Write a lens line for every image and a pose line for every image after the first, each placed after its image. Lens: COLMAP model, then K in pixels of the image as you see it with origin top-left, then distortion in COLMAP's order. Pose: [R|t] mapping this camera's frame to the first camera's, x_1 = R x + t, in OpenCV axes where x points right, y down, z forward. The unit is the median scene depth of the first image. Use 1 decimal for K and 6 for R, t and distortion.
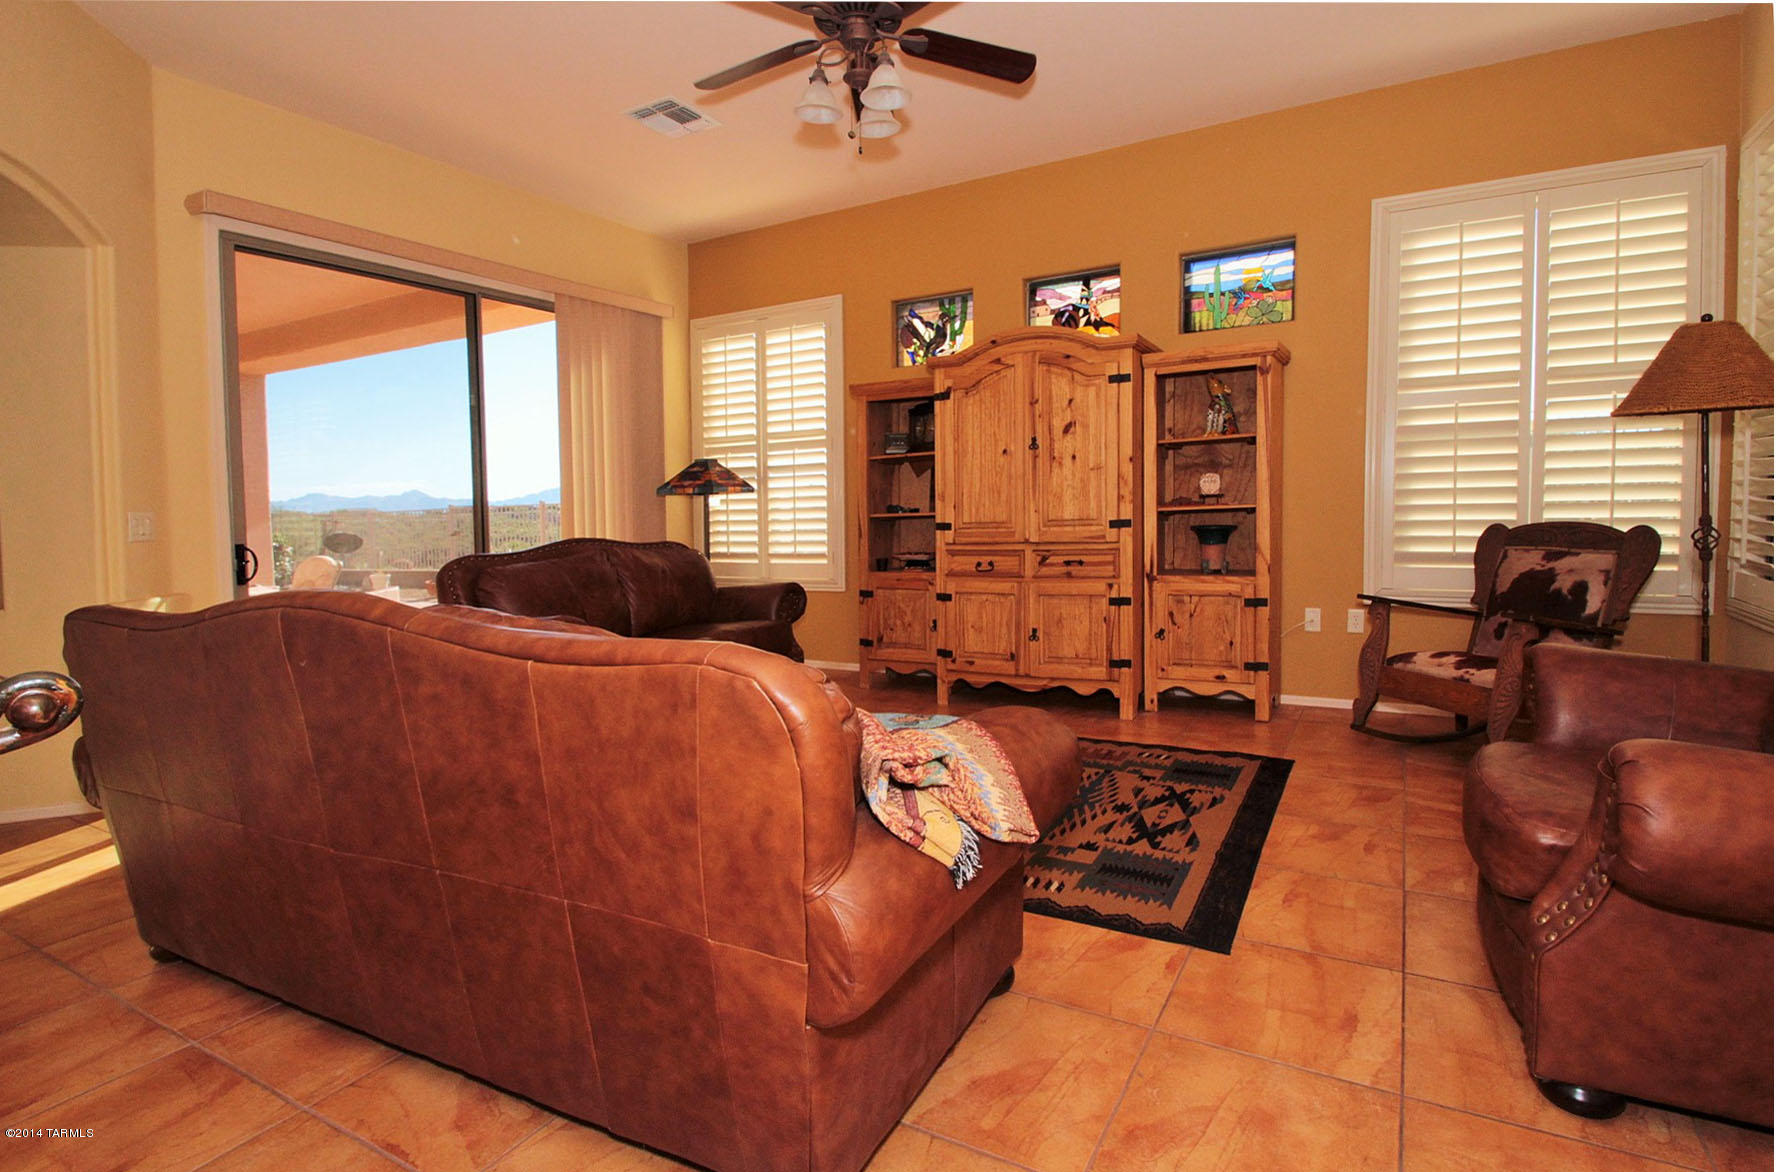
lens RADIAL K [[817.7, 0, 986.0], [0, 817.7, 564.9], [0, 0, 1]] dist [0.012065, 0.000105]
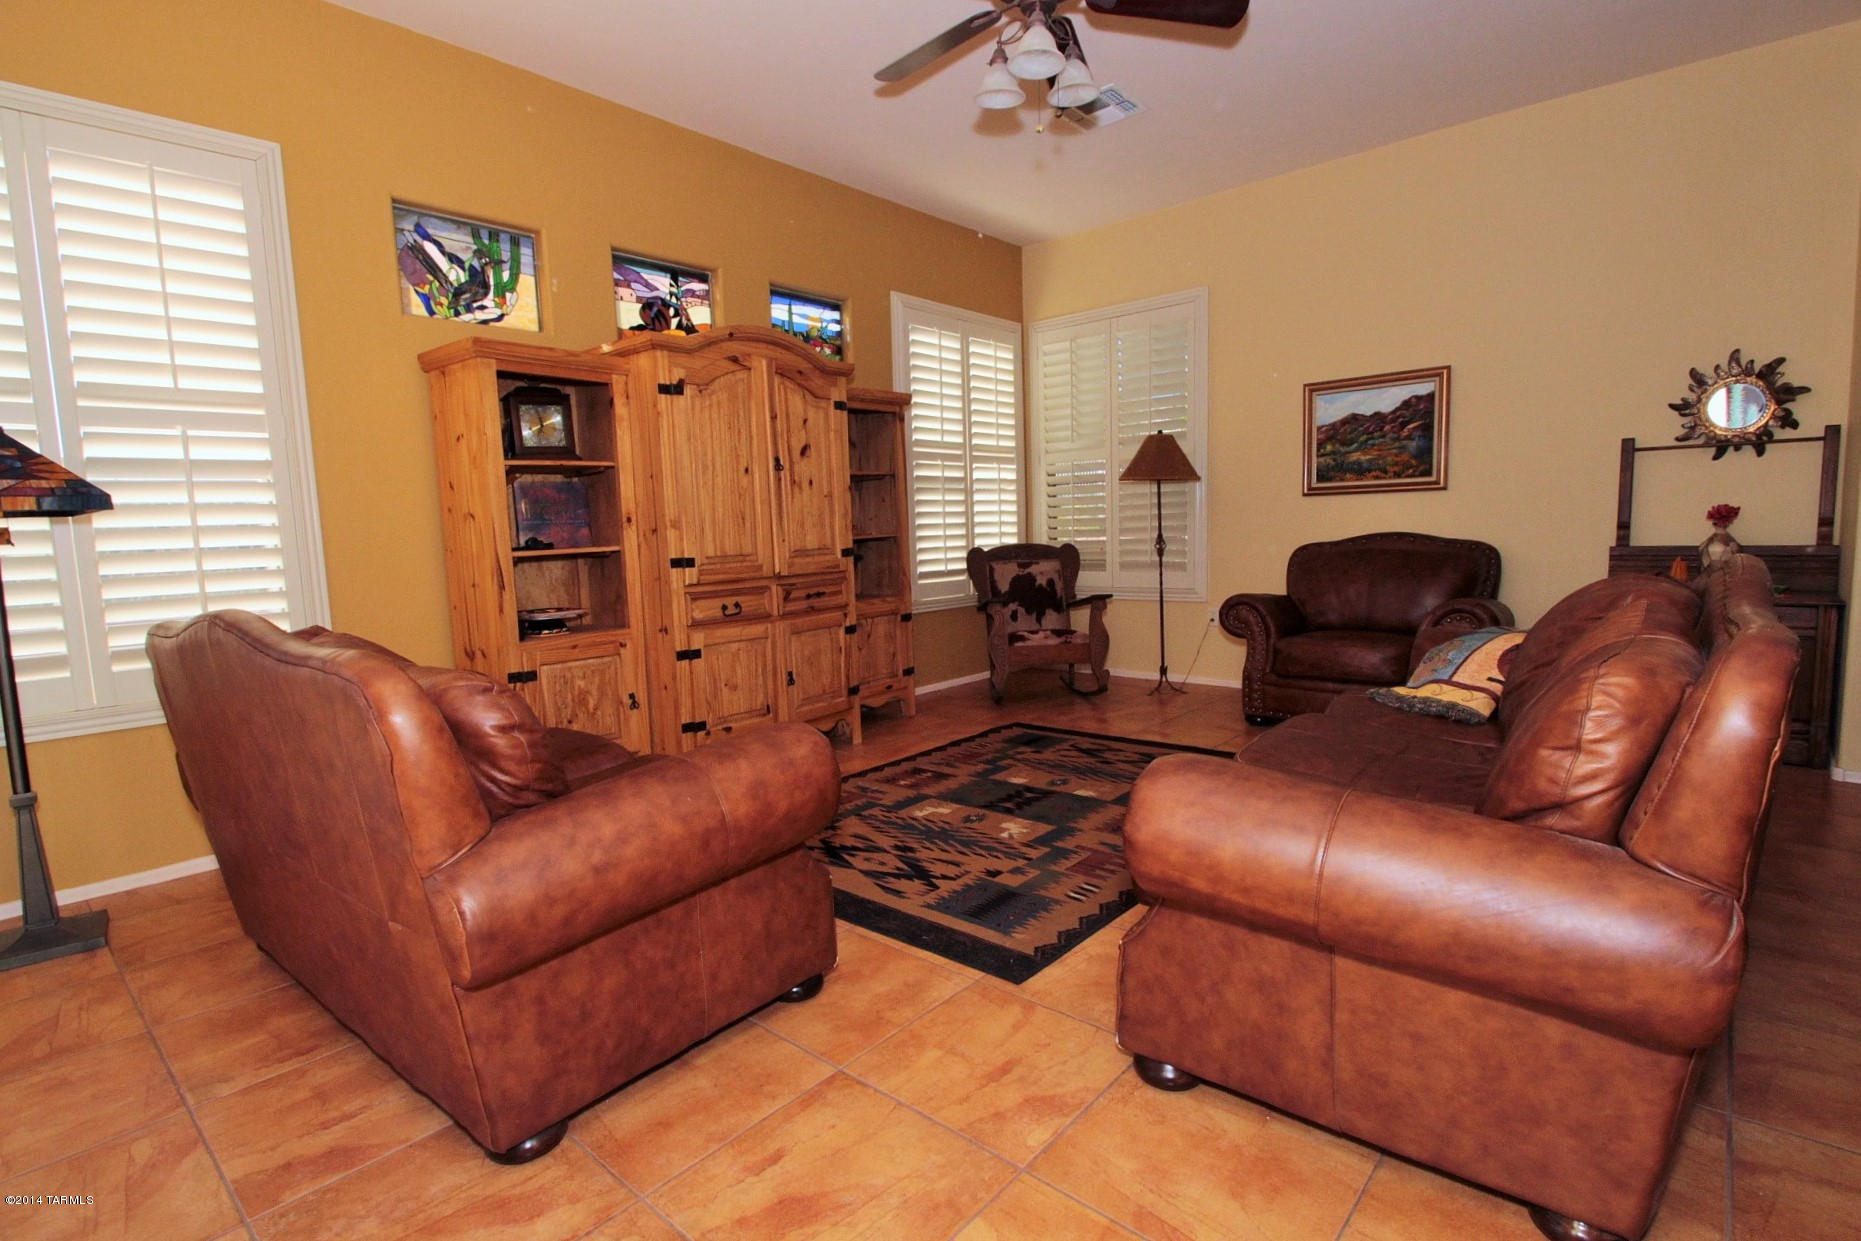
lens RADIAL K [[867.9, 0, 914.4], [0, 867.9, 637.3], [0, 0, 1]] dist [0.006902, 0.000985]
pose [[0.288043, -0.104673, 0.951880, -0.784519], [0.097720, 0.992032, 0.079518, -0.021692], [-0.952619, 0.070113, 0.295977, 0.573455]]
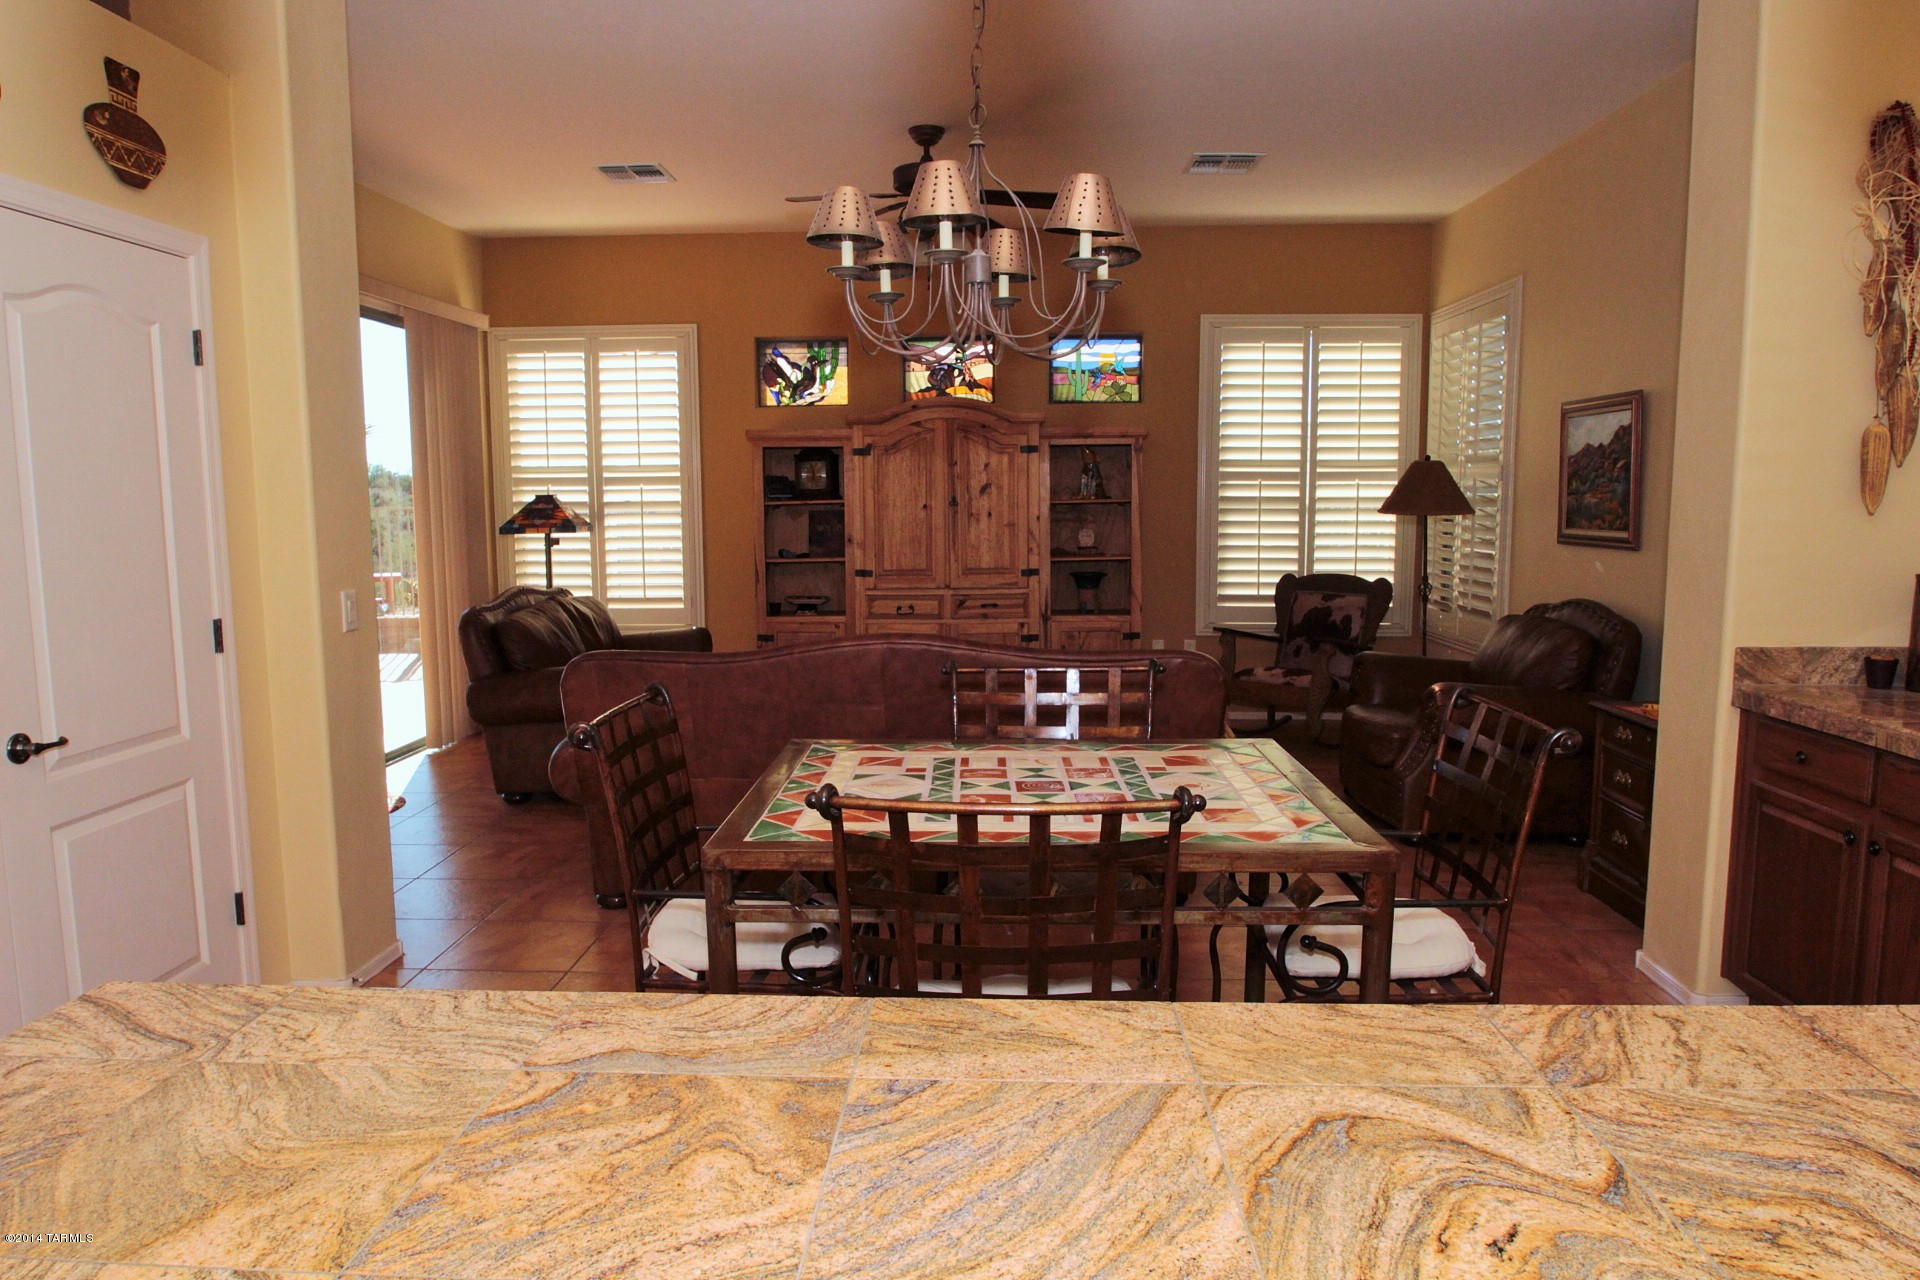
lens RADIAL K [[1203.5, 0, 964.4], [0, 1203.5, 641.9], [0, 0, 1]] dist [0.001939, 0.002551]
pose [[0.906926, -0.025255, 0.420532, -0.611505], [0.009855, 0.999200, 0.038753, -0.016847], [-0.421175, -0.031001, 0.906449, -0.504092]]
